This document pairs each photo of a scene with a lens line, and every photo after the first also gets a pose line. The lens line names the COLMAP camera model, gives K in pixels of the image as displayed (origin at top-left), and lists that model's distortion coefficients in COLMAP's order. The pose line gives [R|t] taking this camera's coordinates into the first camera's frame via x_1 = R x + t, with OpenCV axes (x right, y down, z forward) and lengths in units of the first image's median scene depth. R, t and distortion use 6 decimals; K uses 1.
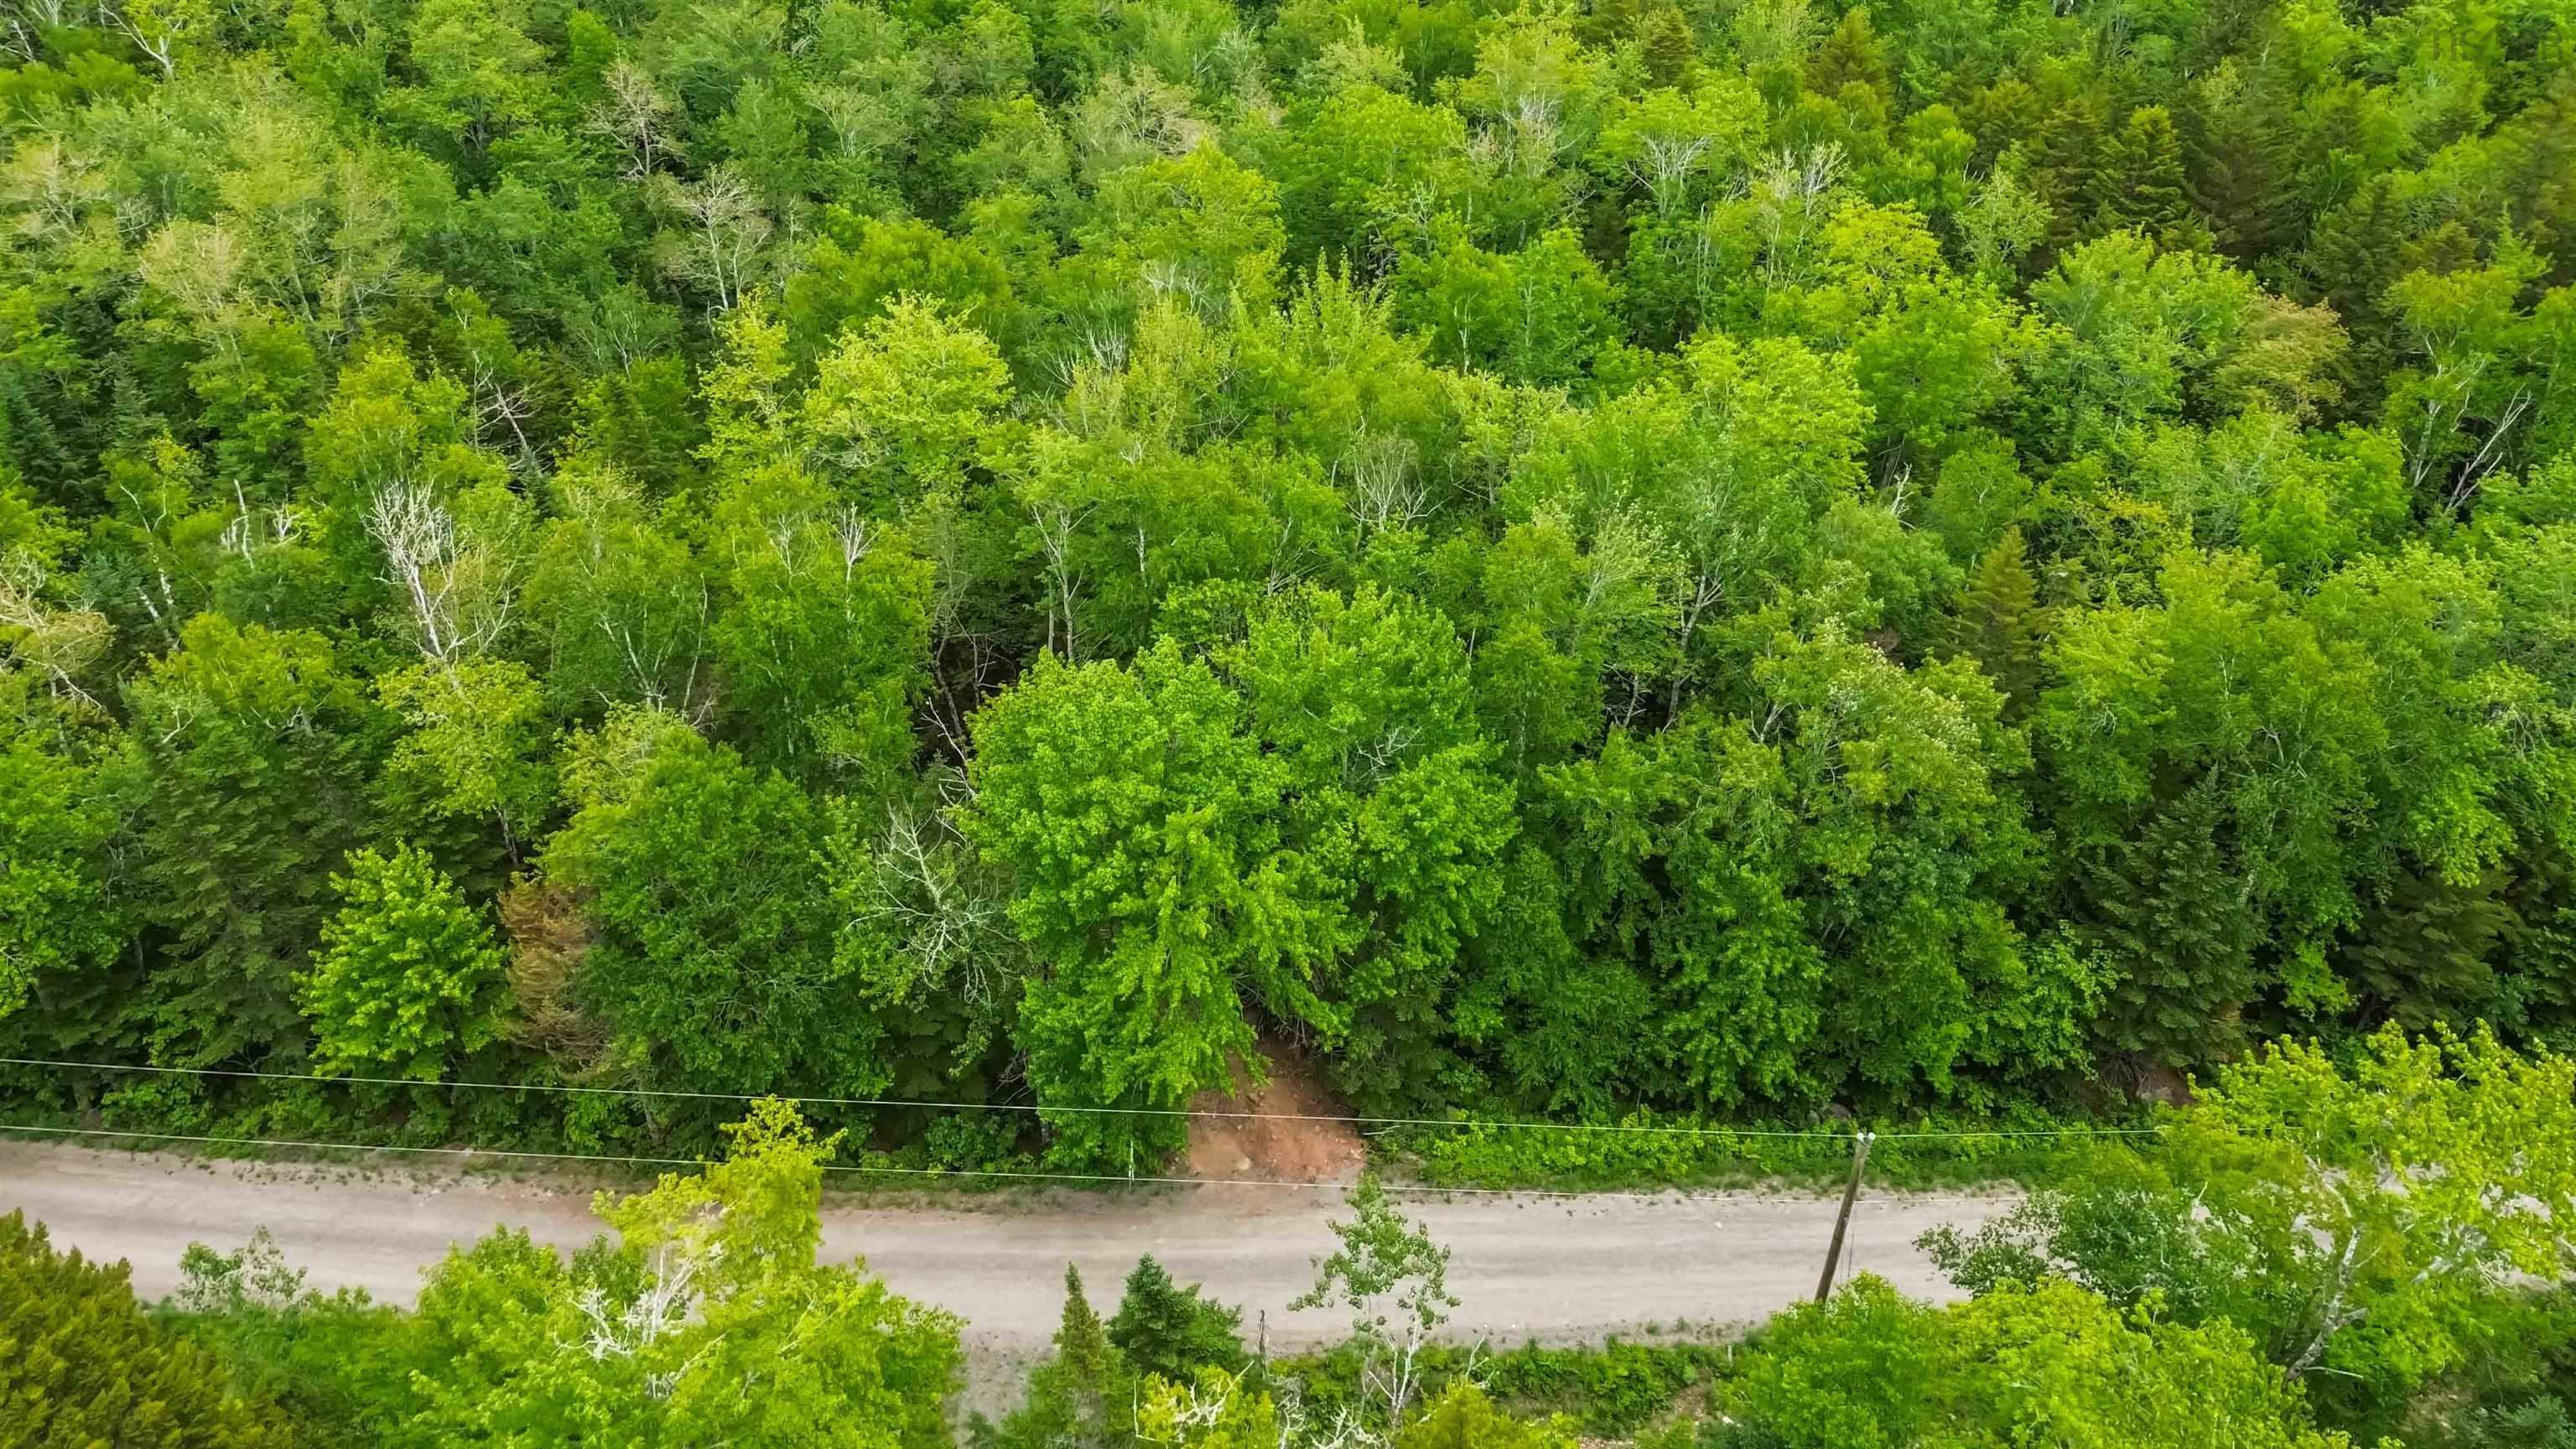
lens RADIAL K [[1909.8, 0, 1359.7], [0, 1909.8, 729.6], [0, 0, 1]] dist [0.084393, -0.115967]
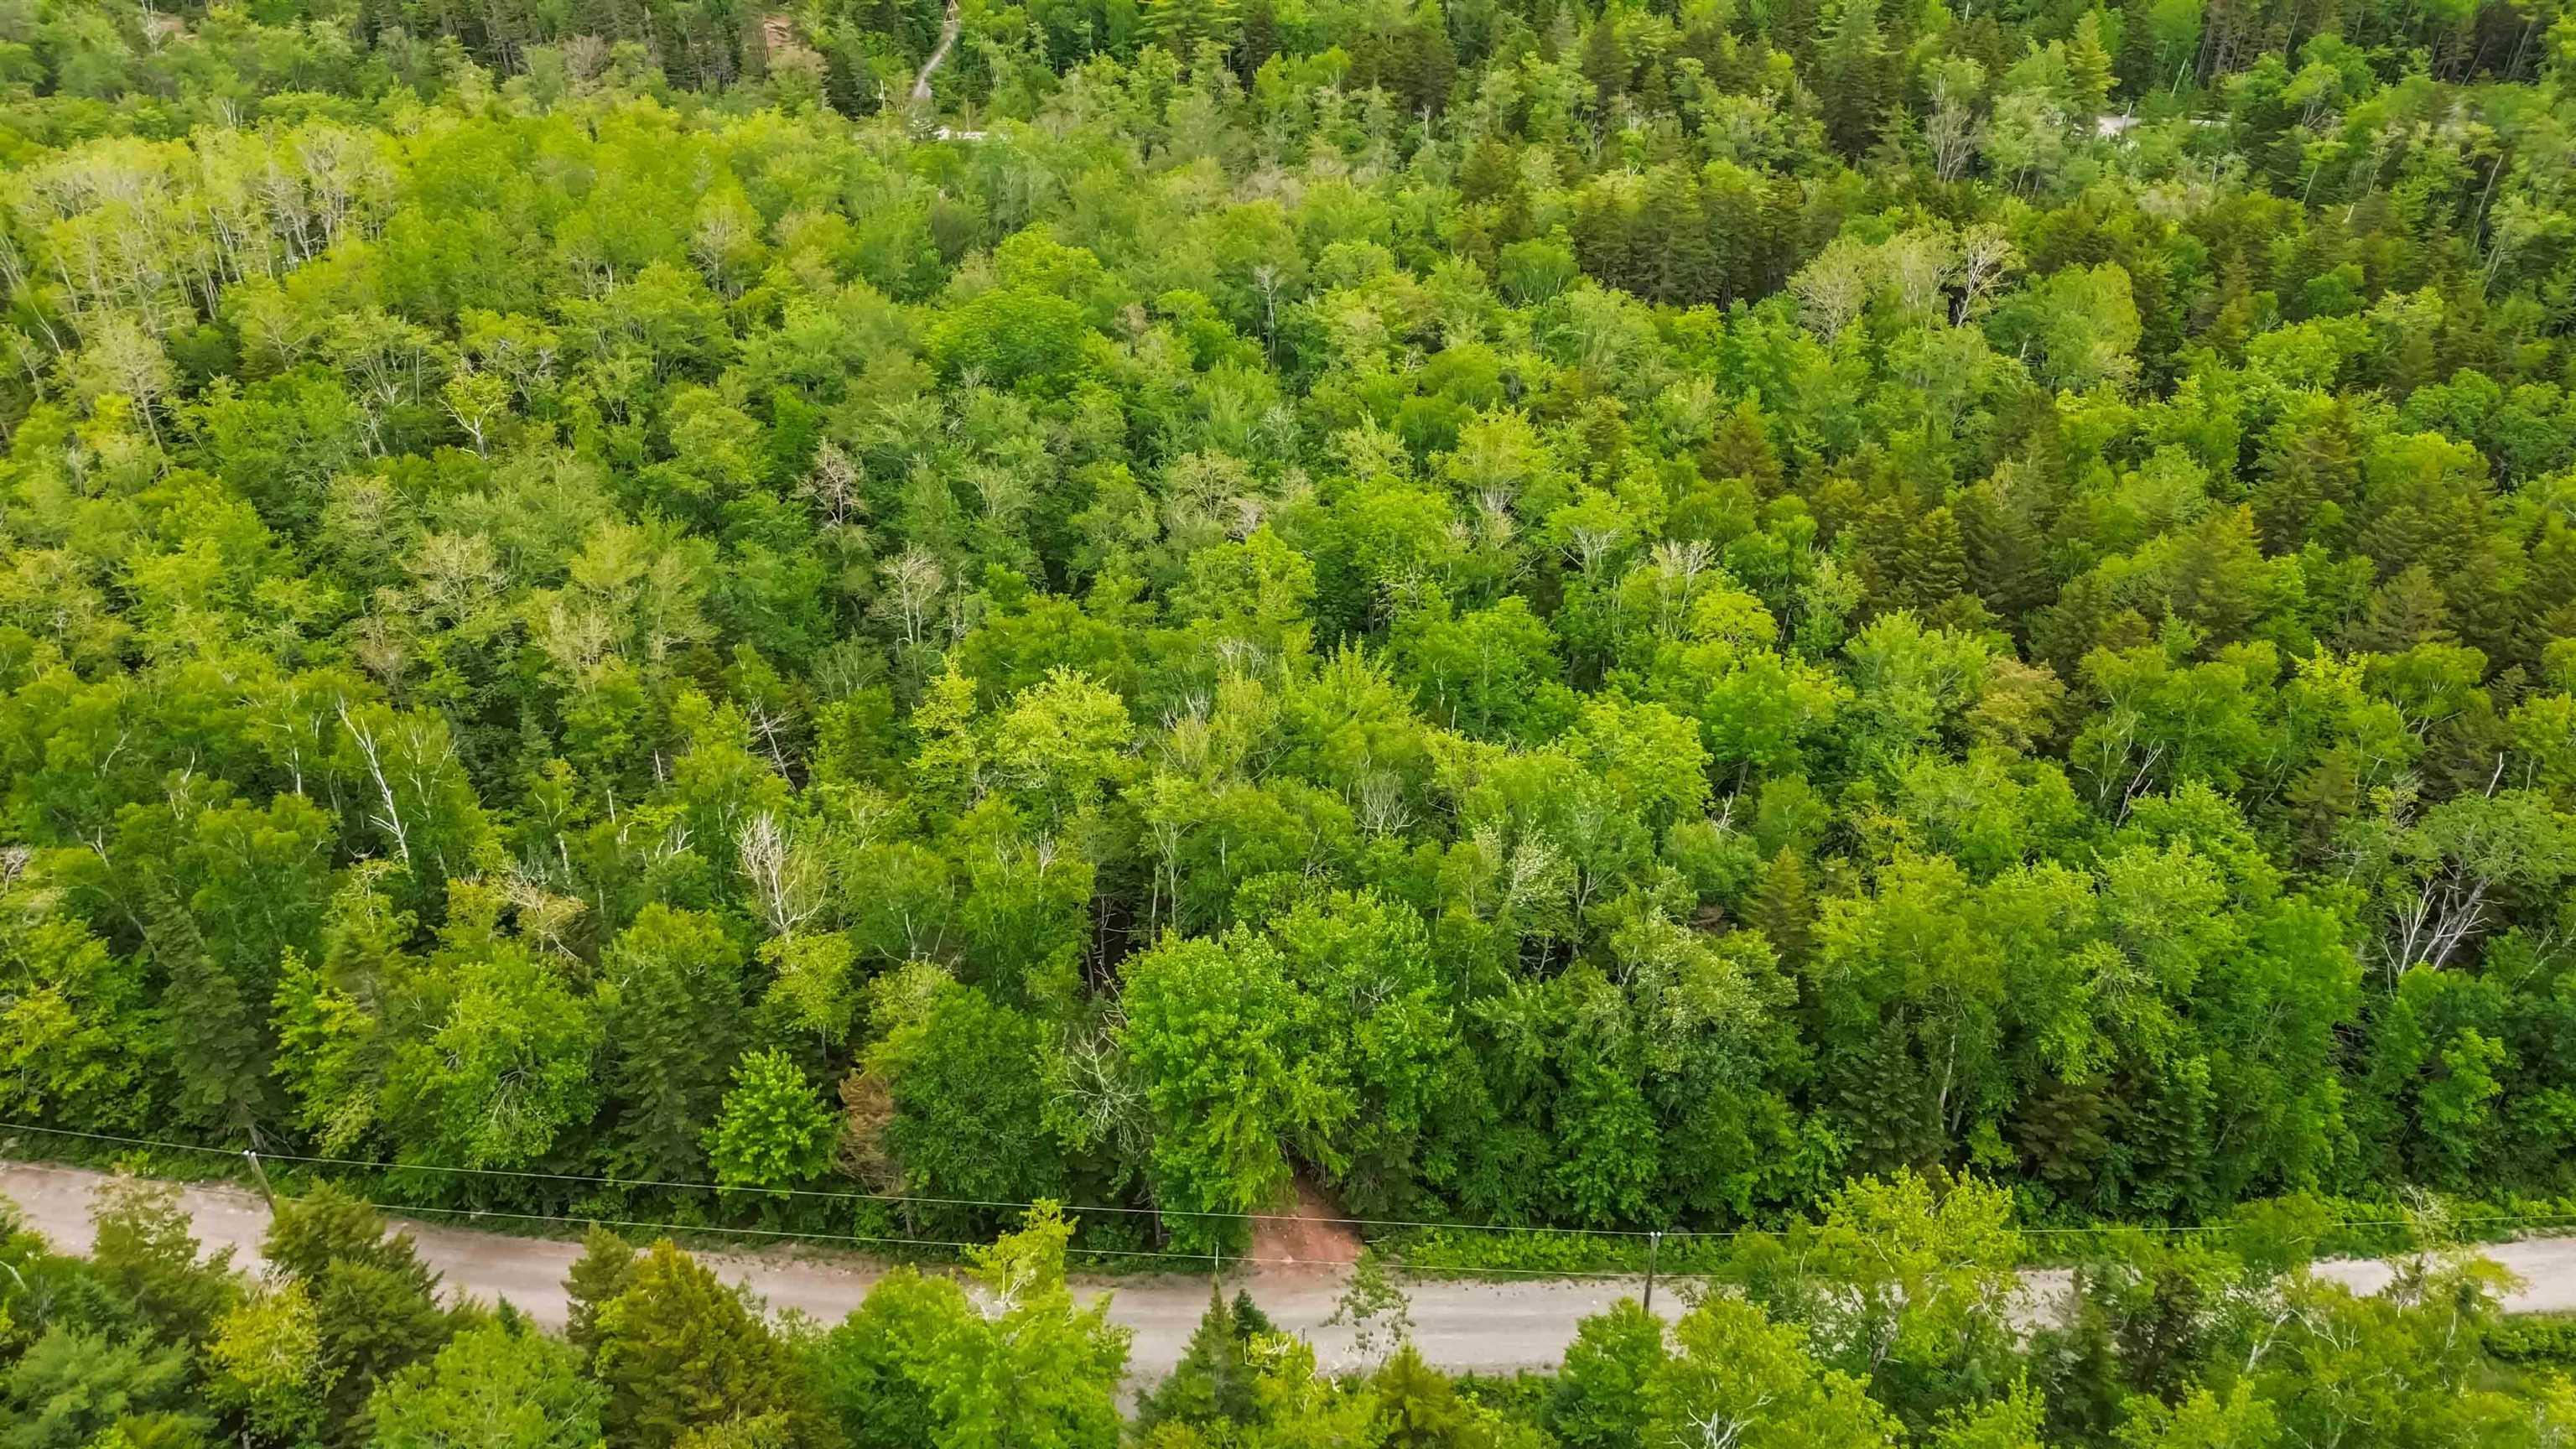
lens RADIAL K [[1909.8, 0, 1359.7], [0, 1909.8, 729.6], [0, 0, 1]] dist [0.084393, -0.115967]
pose [[0.999933, 0.007334, -0.008903, 0.008691], [-0.008036, 0.996642, -0.081488, -0.070423], [0.008275, 0.081554, 0.996635, -0.555840]]
